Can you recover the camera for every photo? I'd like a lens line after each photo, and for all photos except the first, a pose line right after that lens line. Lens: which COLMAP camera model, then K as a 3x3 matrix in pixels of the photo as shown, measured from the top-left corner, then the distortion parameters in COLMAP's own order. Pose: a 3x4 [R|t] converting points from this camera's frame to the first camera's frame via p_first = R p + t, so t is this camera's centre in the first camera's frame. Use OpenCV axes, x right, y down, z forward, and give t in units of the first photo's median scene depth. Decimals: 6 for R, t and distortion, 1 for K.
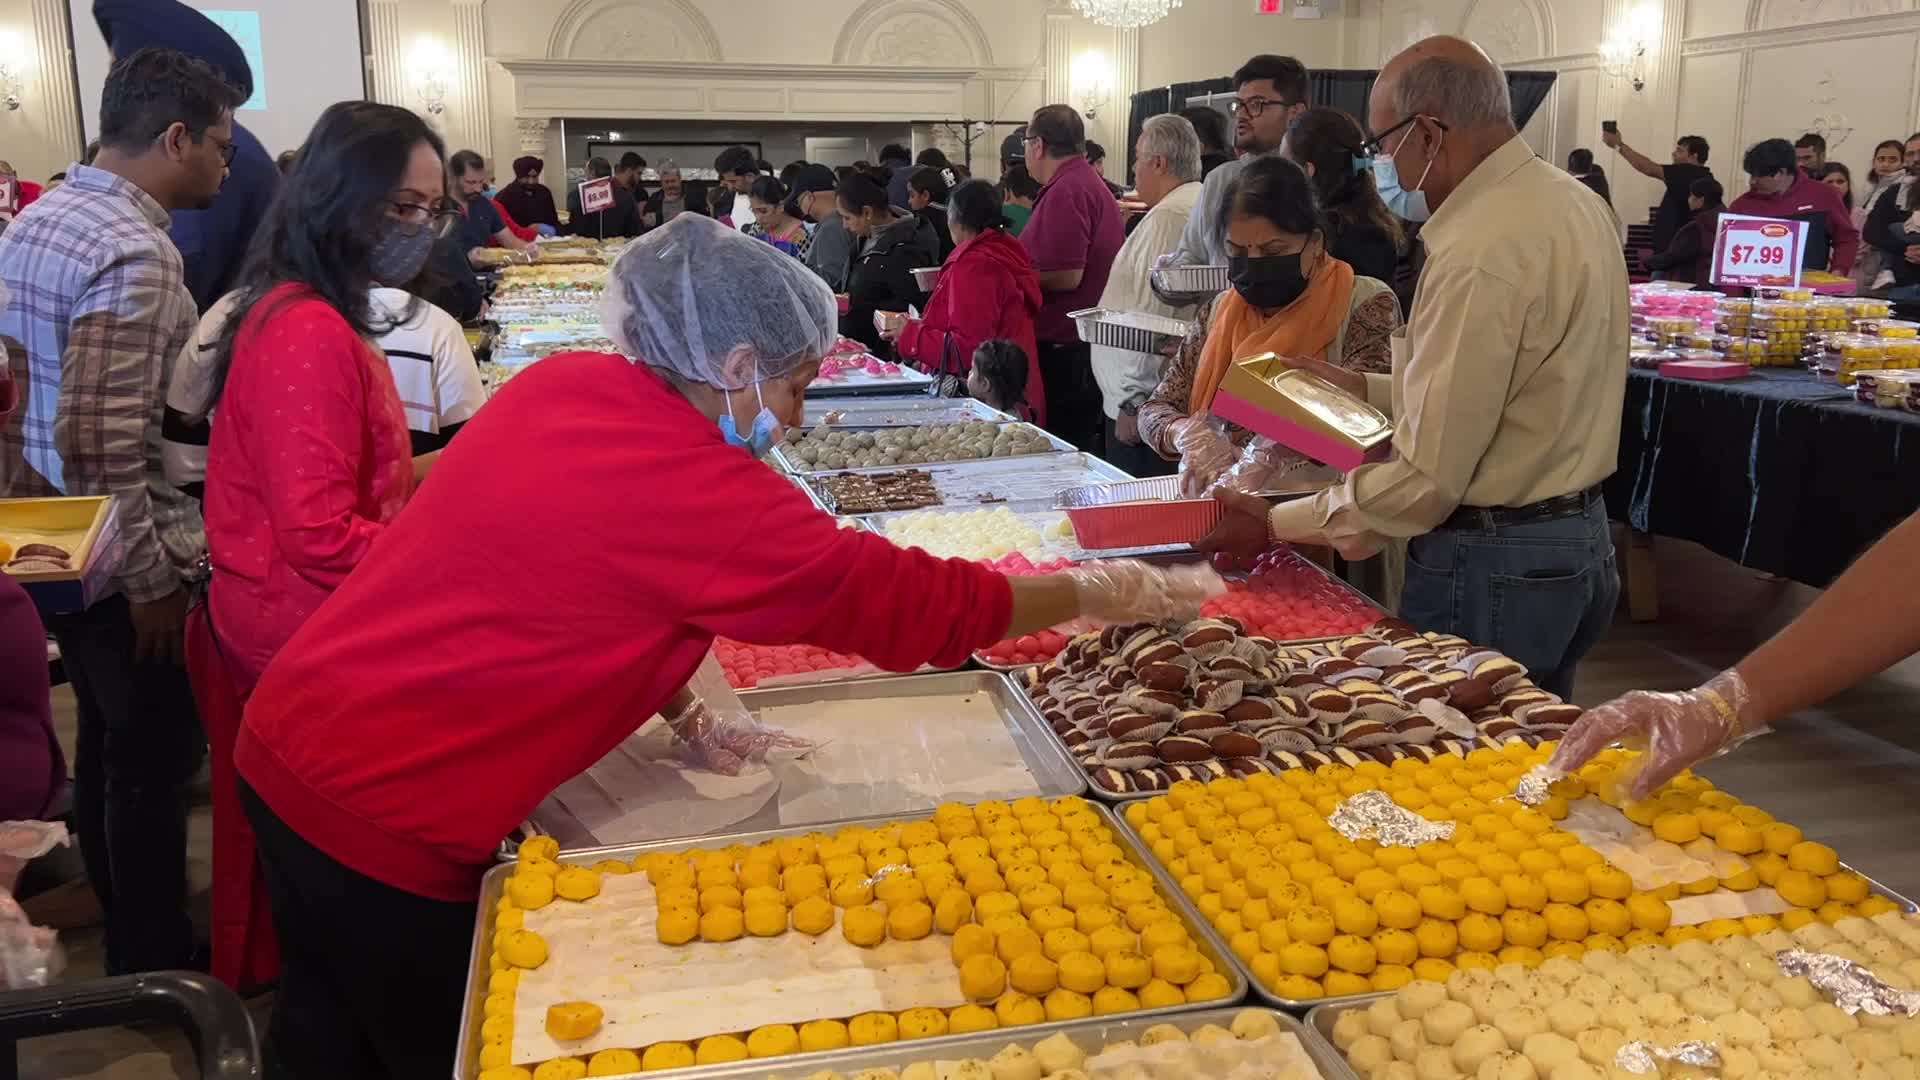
lens RADIAL K [[1647.6, 0, 960.0], [0, 1647.6, 540.0], [0, 0, 1]] dist [0.020988, -0.010786]
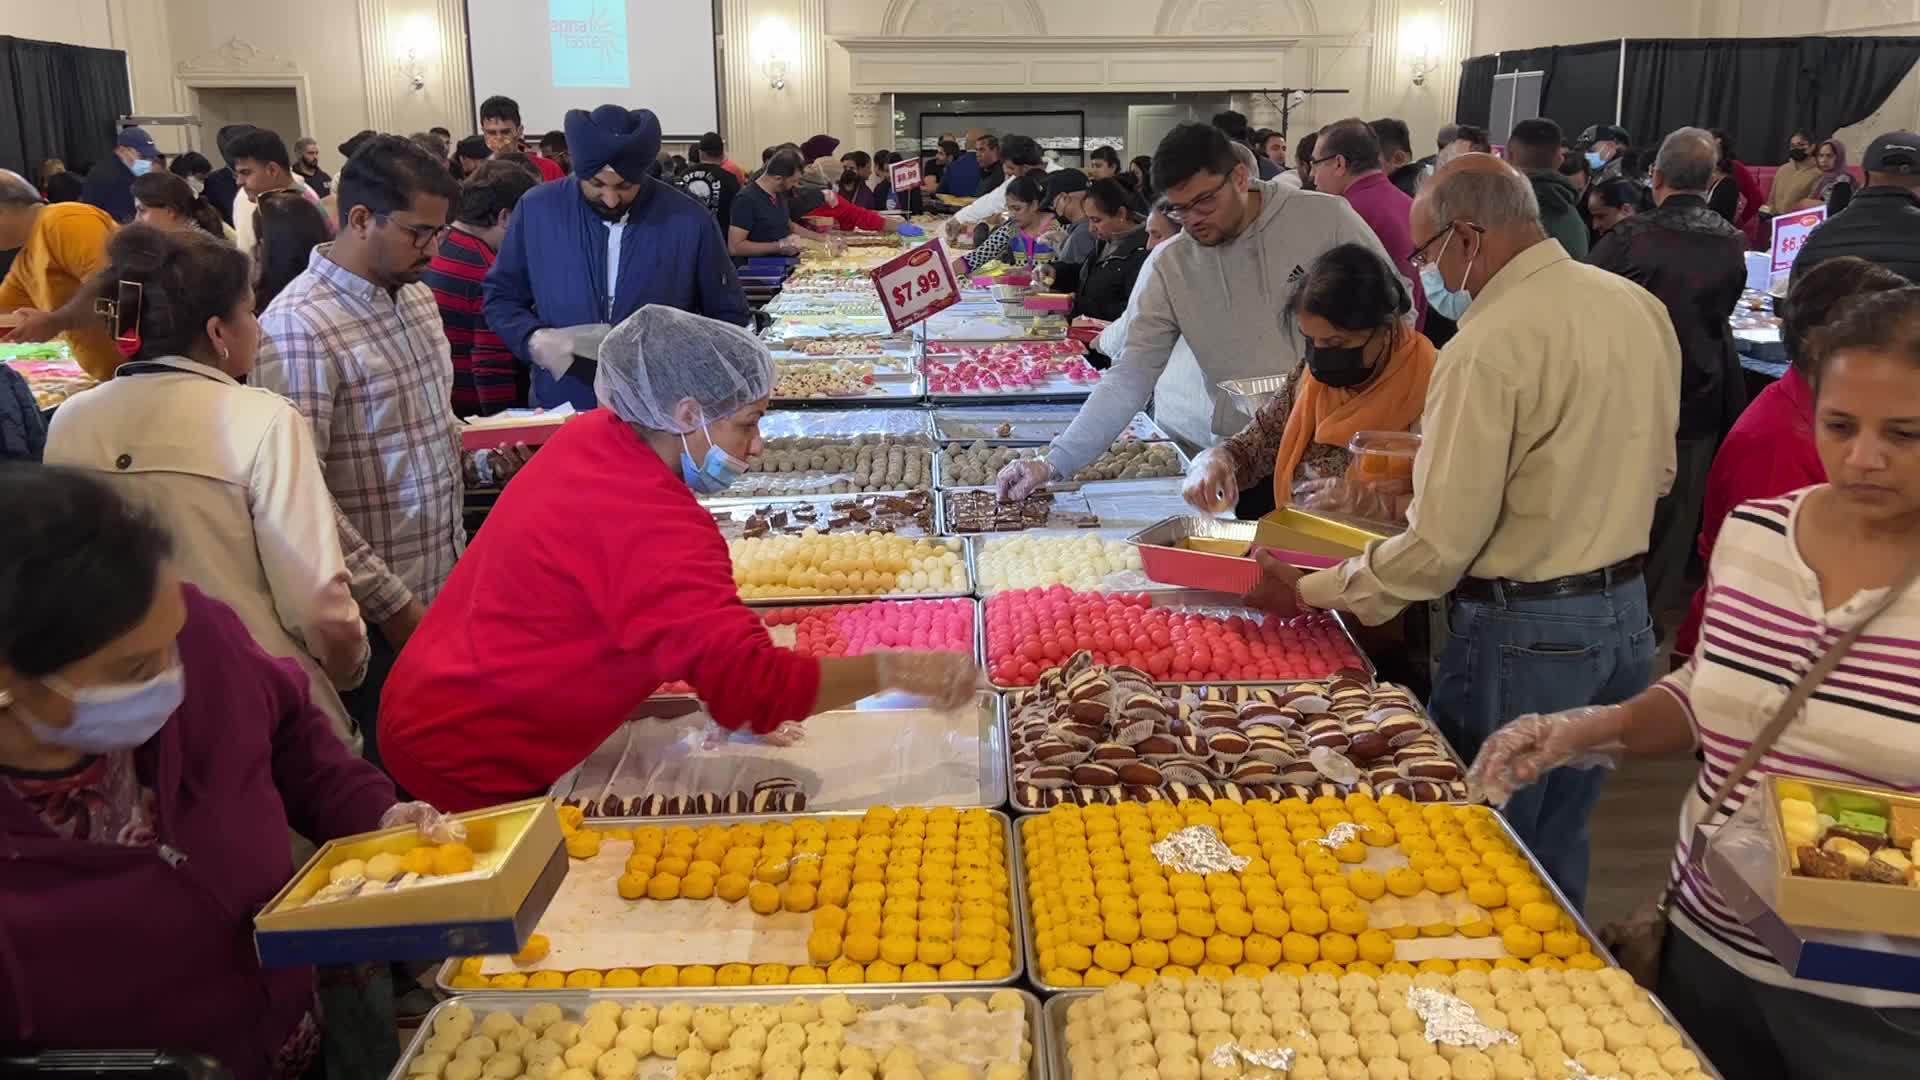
lens RADIAL K [[1628.5, 0, 960.0], [0, 1628.5, 540.0], [0, 0, 1]] dist [0.088827, -0.145499]
pose [[0.977142, 0.049469, -0.206751, 0.277127], [-0.042815, 0.998415, 0.036536, -0.086232], [0.208231, -0.026849, 0.977711, -0.198903]]
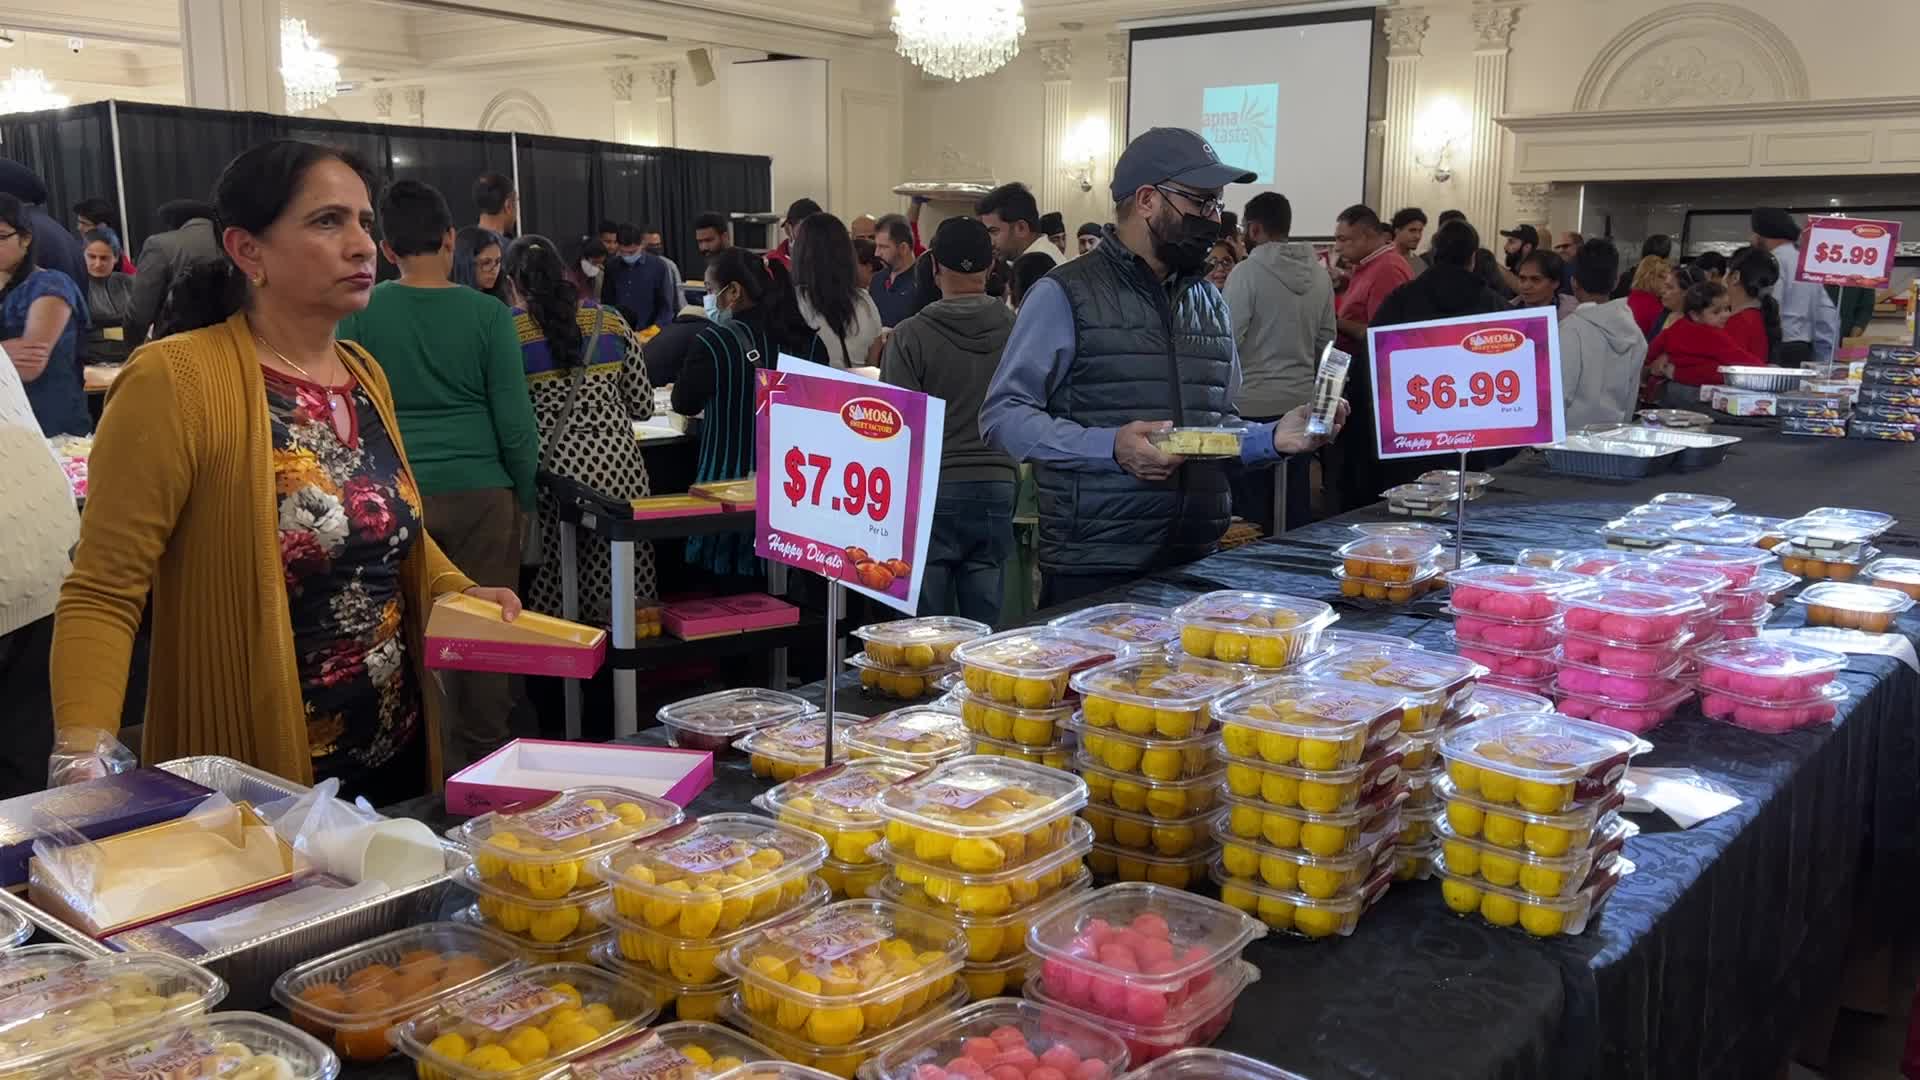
lens RADIAL K [[1647.6, 0, 960.0], [0, 1647.6, 540.0], [0, 0, 1]] dist [0.020988, -0.010786]
pose [[0.603824, 0.142871, -0.784209, 2.155302], [-0.178087, 0.983119, 0.041985, -0.513416], [0.776969, 0.114306, 0.619075, 2.338027]]
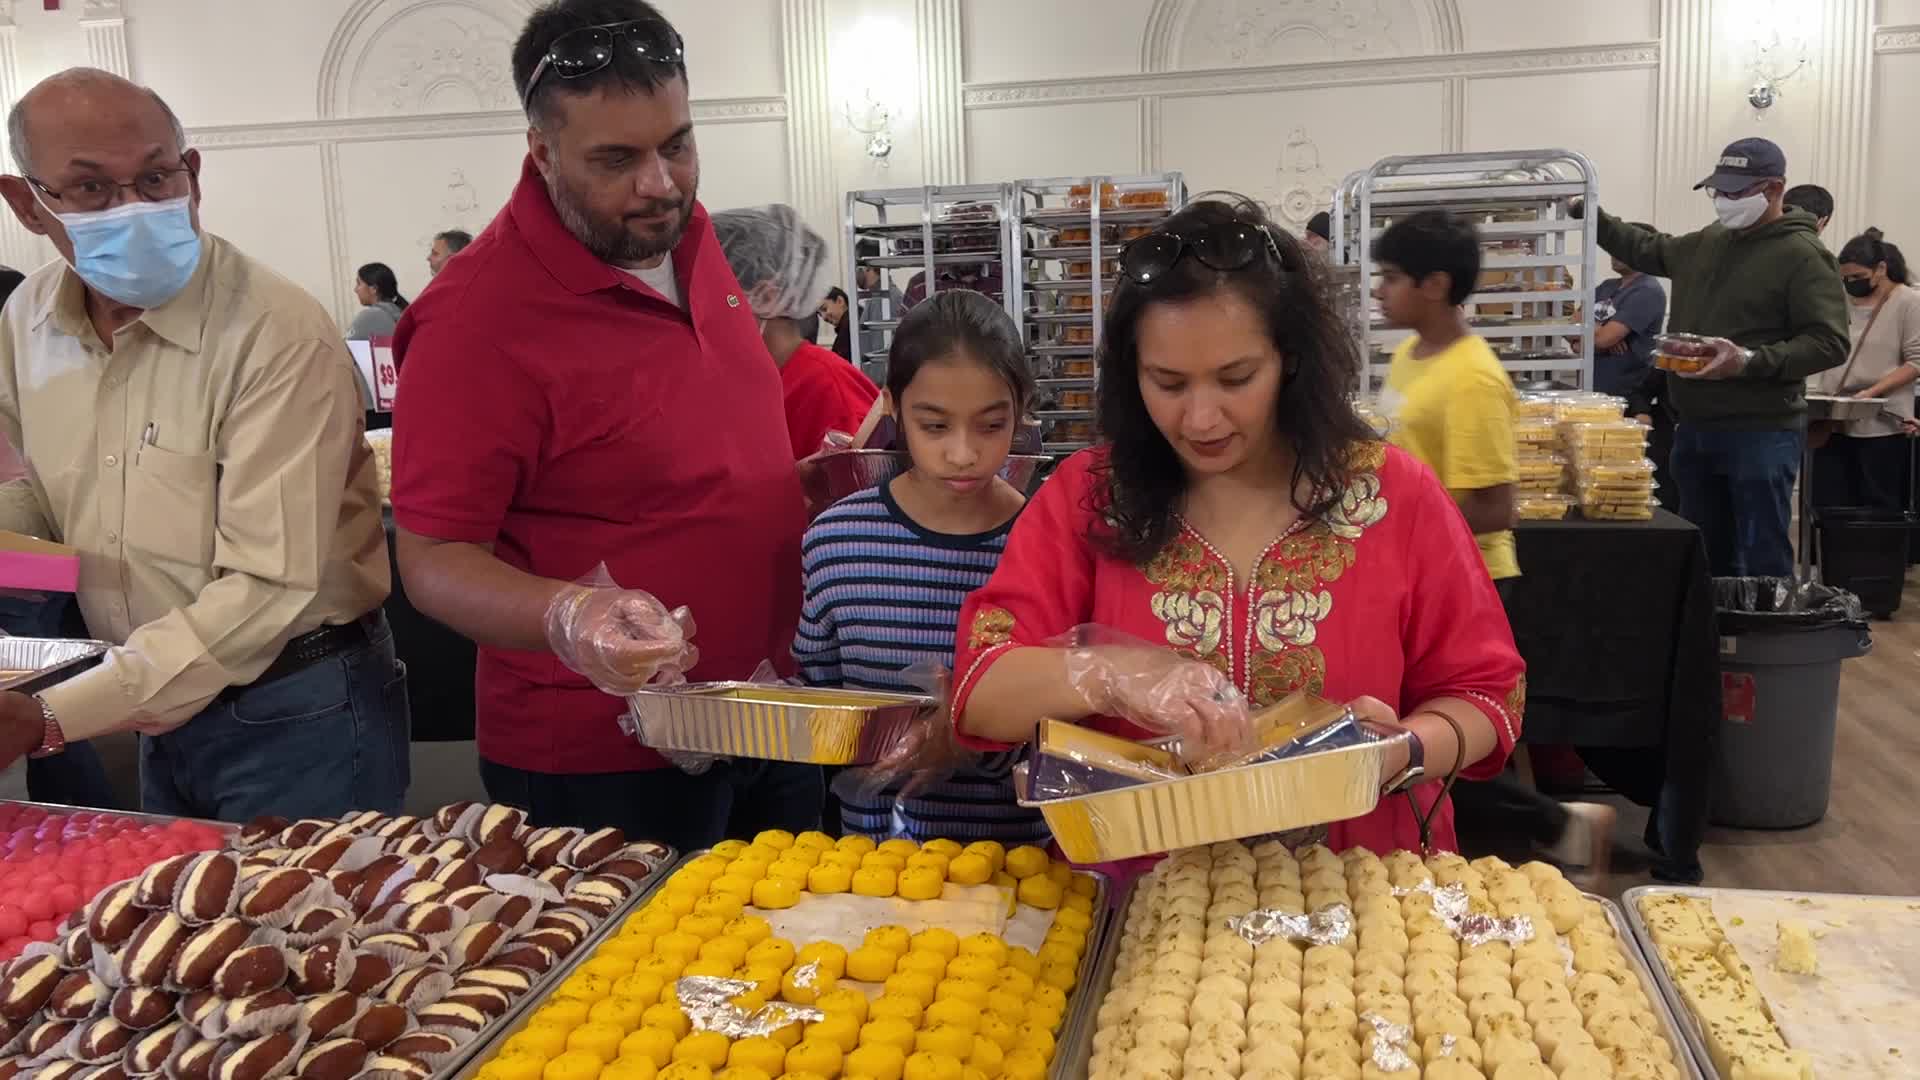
lens RADIAL K [[1647.6, 0, 960.0], [0, 1647.6, 540.0], [0, 0, 1]] dist [0.020988, -0.010786]
pose [[0.565286, -0.153346, 0.810516, -0.227709], [0.190873, 0.980219, 0.052330, -0.066717], [-0.802508, 0.125124, 0.583374, 0.330479]]
